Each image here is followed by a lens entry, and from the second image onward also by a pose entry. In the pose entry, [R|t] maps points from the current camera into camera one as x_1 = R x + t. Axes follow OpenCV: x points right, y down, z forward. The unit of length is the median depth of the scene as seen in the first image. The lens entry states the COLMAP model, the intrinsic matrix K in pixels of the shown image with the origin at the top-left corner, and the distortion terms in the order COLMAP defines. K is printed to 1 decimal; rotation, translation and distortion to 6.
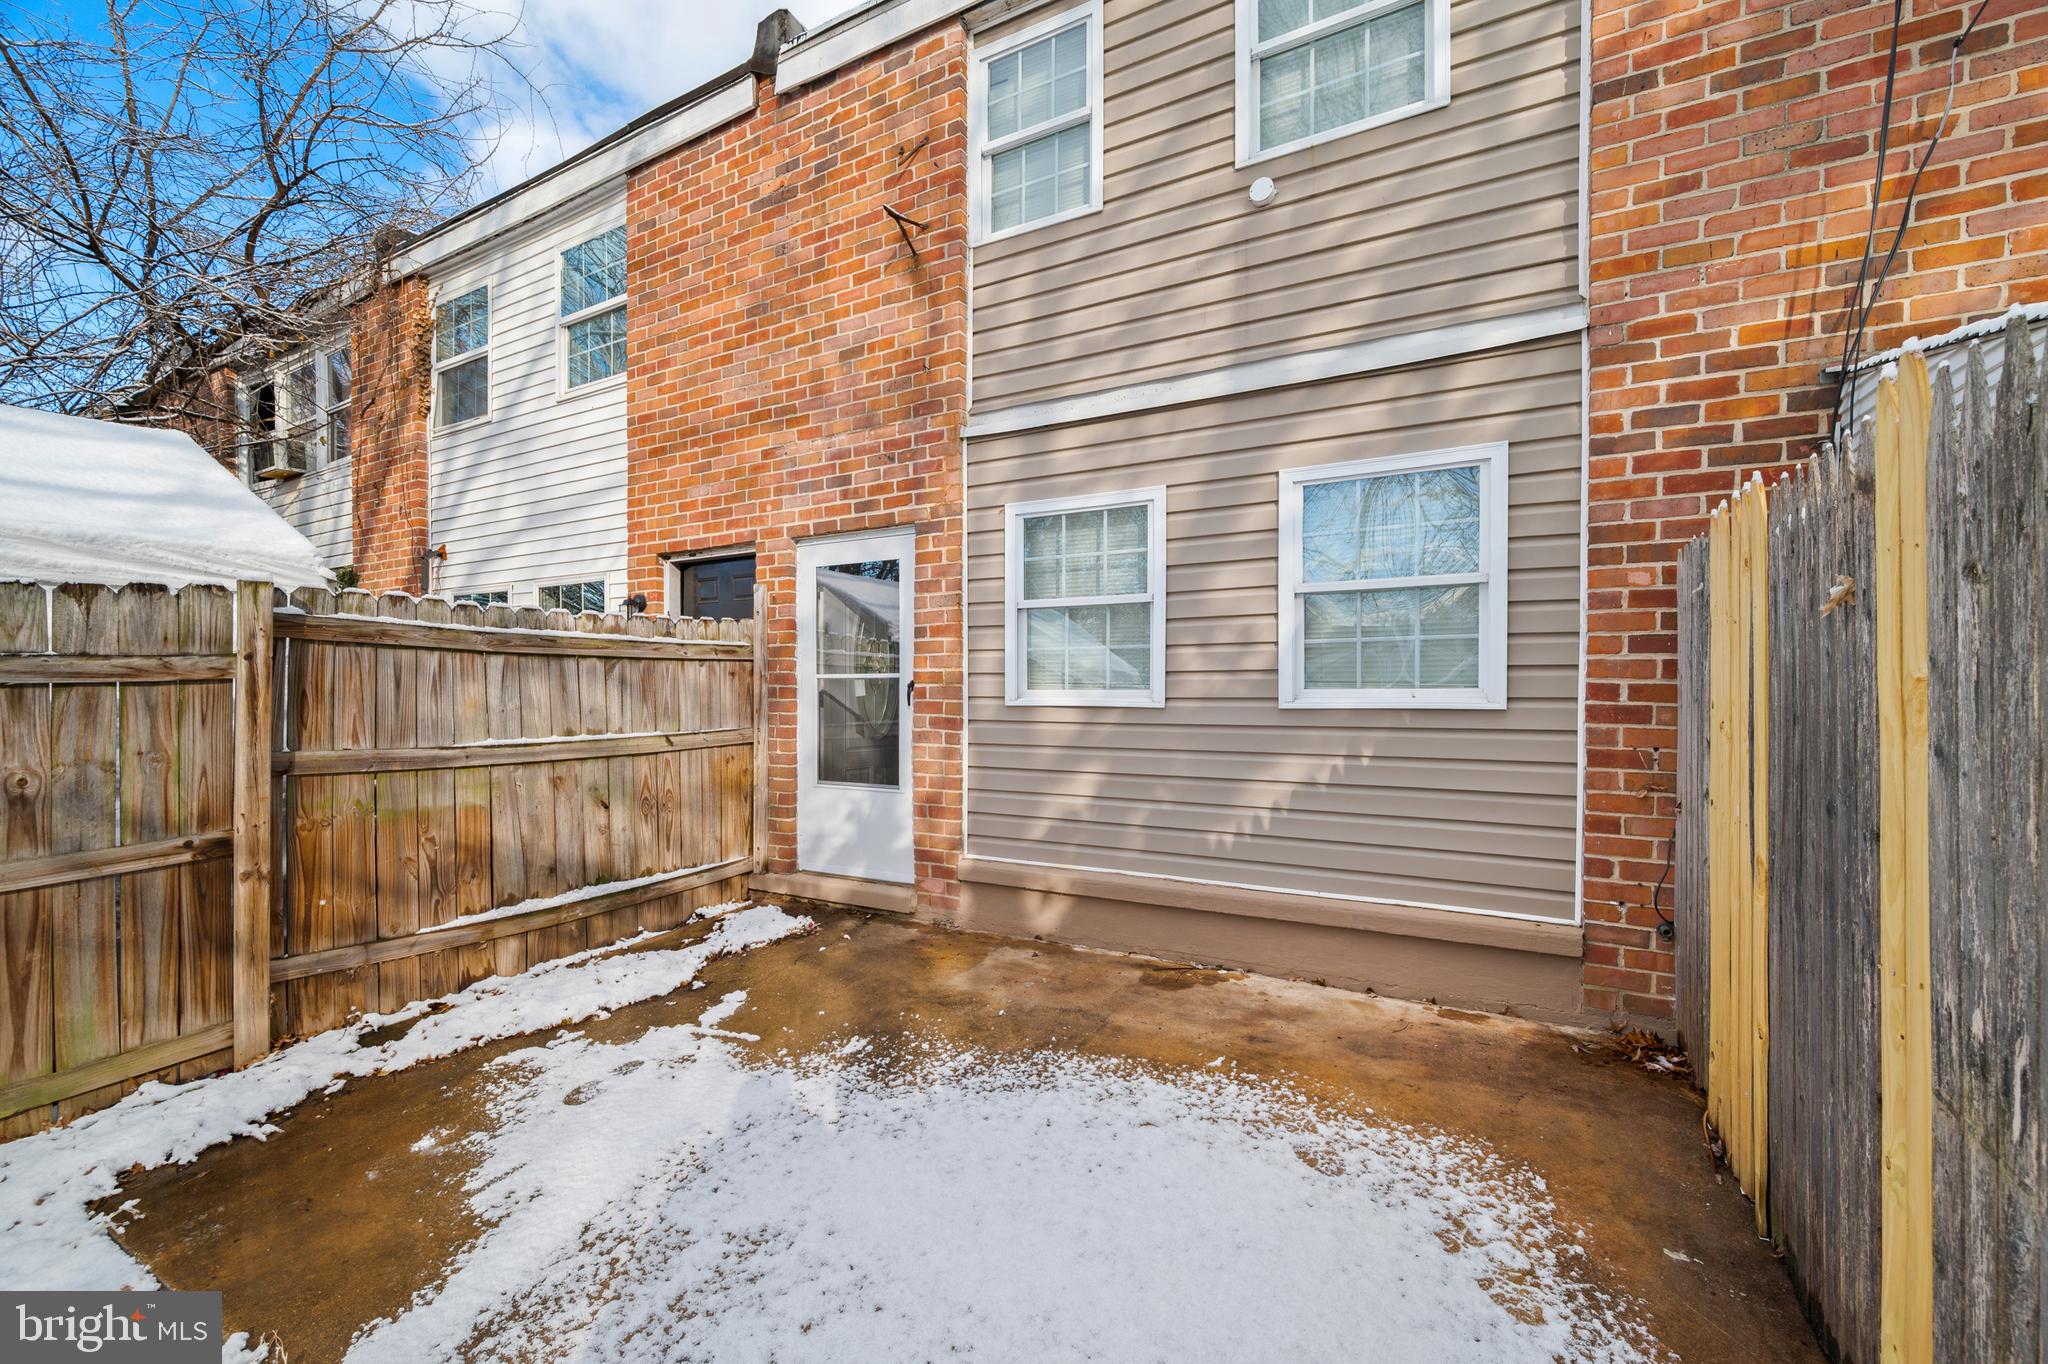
lens RADIAL K [[805.8, 0, 1035.2], [0, 805.8, 689.3], [0, 0, 1]] dist [-0.002402, 0.000101]
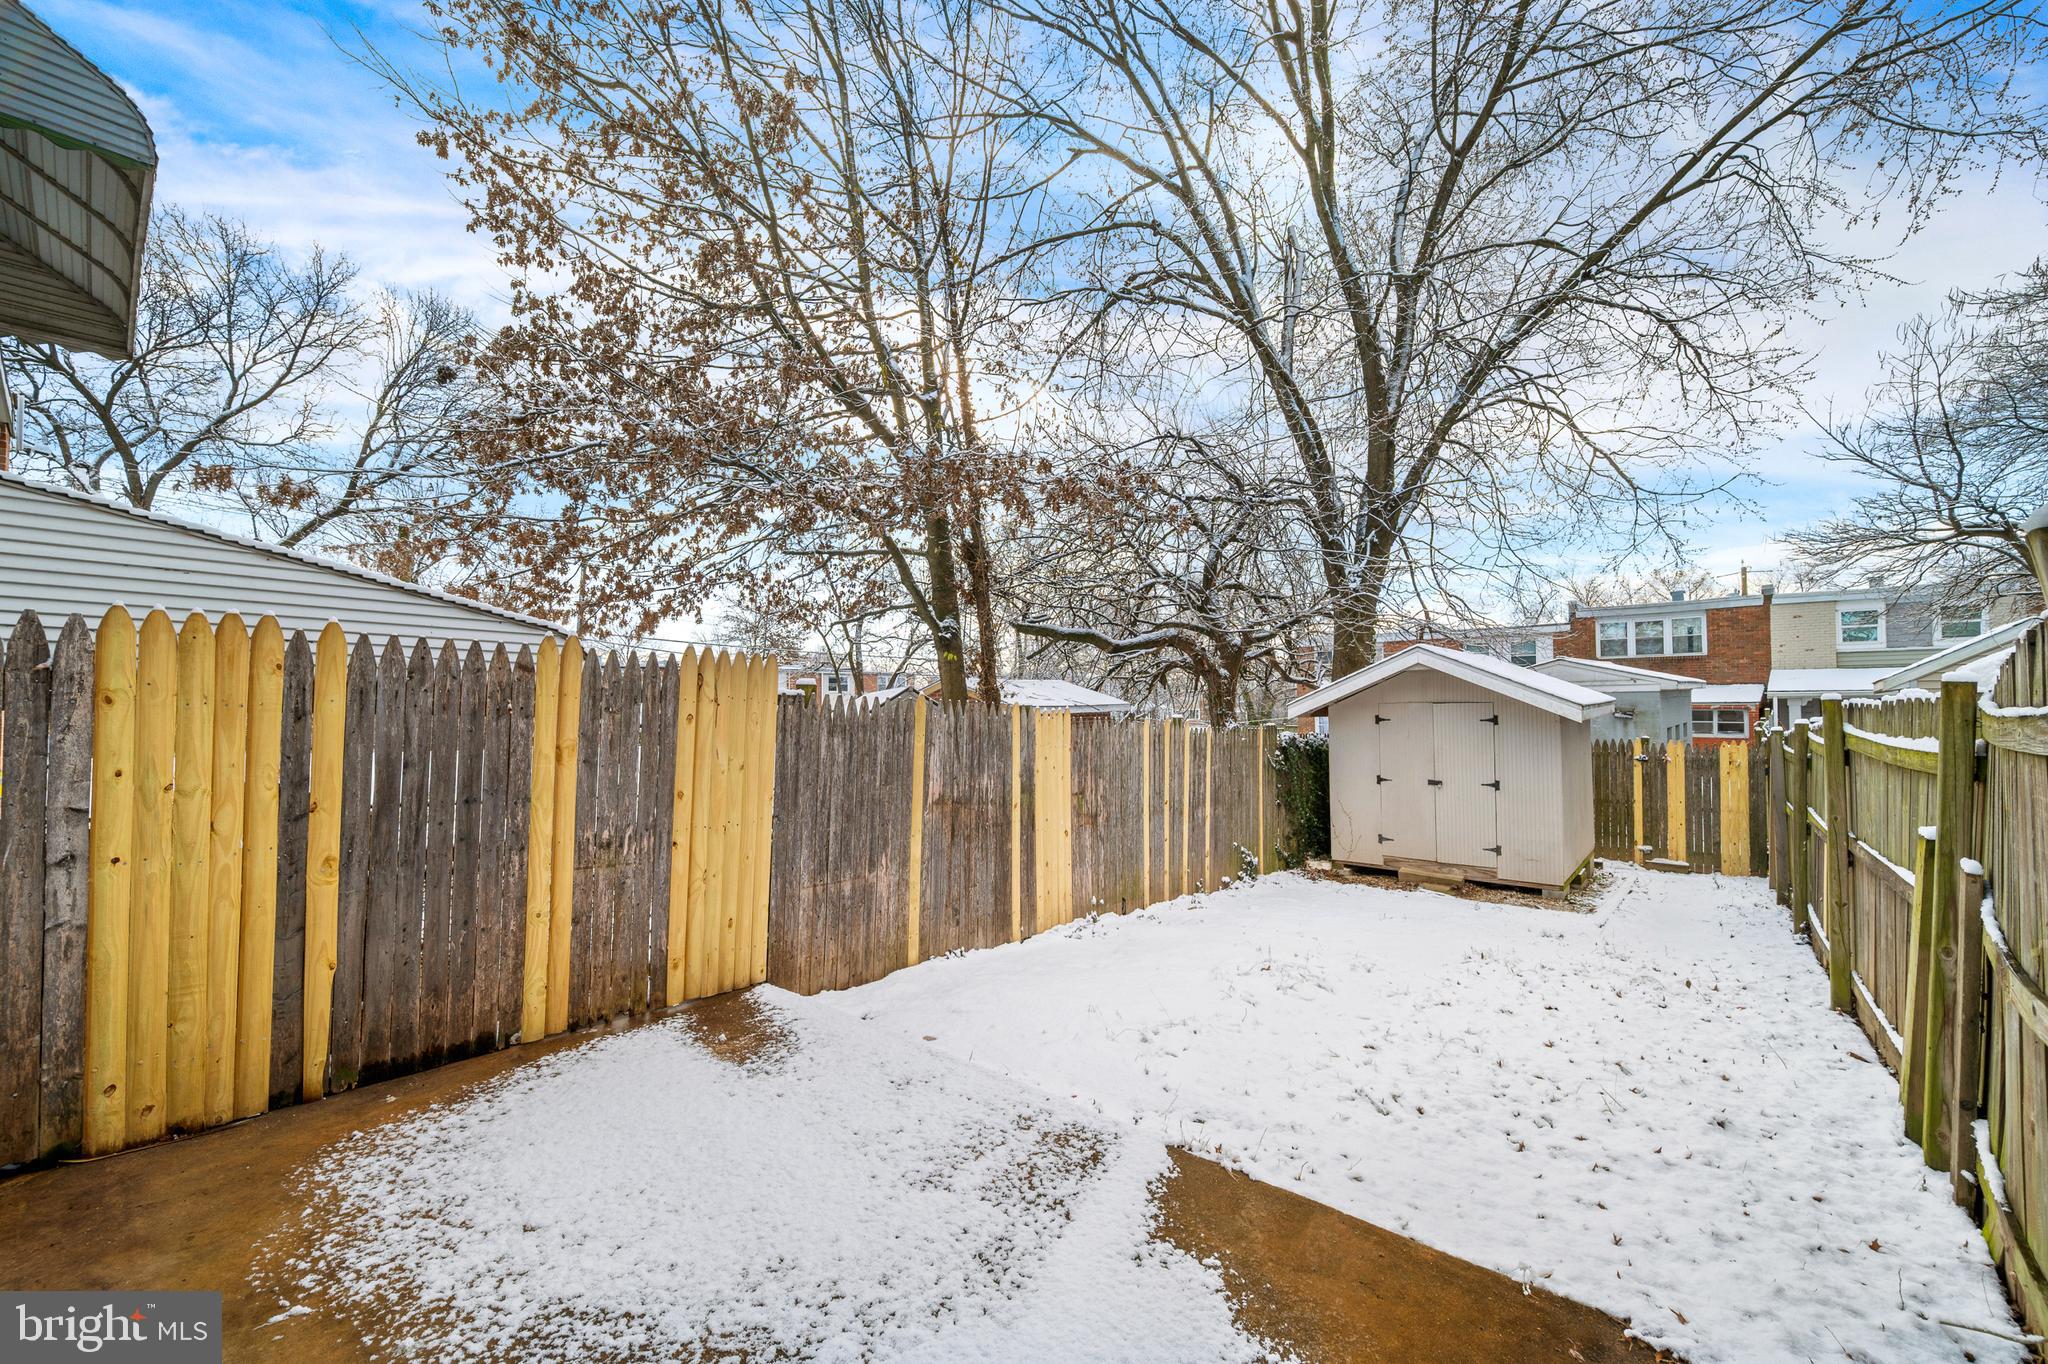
lens RADIAL K [[805.8, 0, 1035.2], [0, 805.8, 689.3], [0, 0, 1]] dist [-0.002402, 0.000101]
pose [[-0.979737, 0.016925, 0.199574, -0.642519], [0.012558, 0.999654, -0.023125, -0.057367], [-0.199896, -0.020151, -0.979610, 1.839008]]
